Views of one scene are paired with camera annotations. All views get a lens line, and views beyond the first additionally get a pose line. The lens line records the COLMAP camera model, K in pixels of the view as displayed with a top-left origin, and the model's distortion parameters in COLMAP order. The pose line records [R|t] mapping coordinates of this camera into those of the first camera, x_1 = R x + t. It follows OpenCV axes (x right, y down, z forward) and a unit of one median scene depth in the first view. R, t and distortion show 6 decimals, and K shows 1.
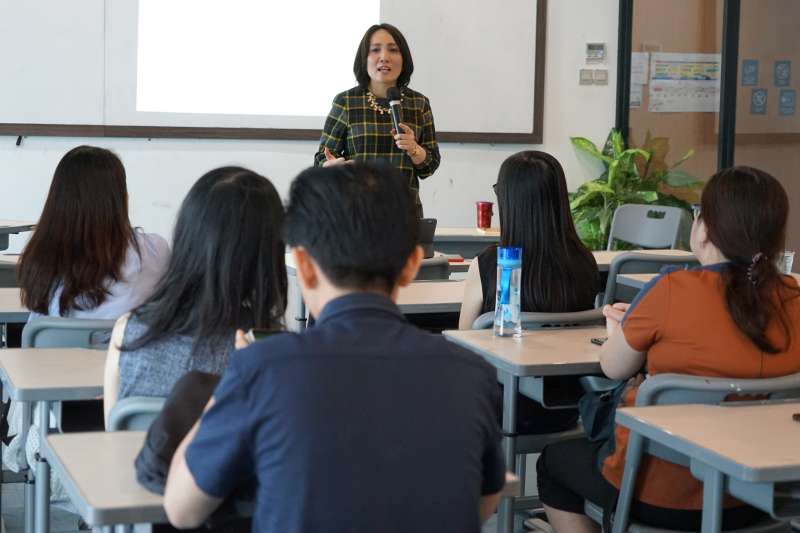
lens RADIAL K [[1569.1, 0, 400.0], [0, 1569.1, 266.5], [0, 0, 1]] dist [-0.037425, -0.068738]
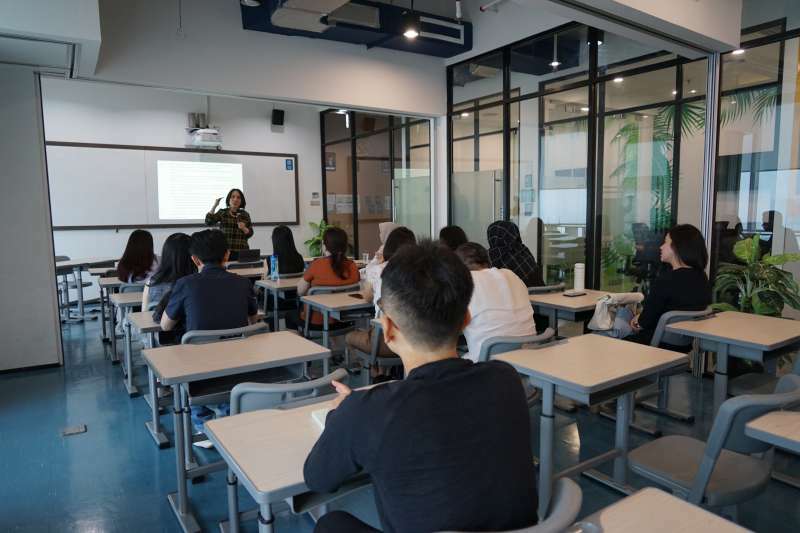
lens RADIAL K [[539.4, 0, 400.0], [0, 539.4, 266.5], [0, 0, 1]] dist [-0.008169, -0.002421]
pose [[0.970290, -0.057050, 0.235123, 0.060251], [0.057291, 0.998341, 0.005814, 0.021987], [-0.235064, 0.007829, 0.971948, -0.208404]]
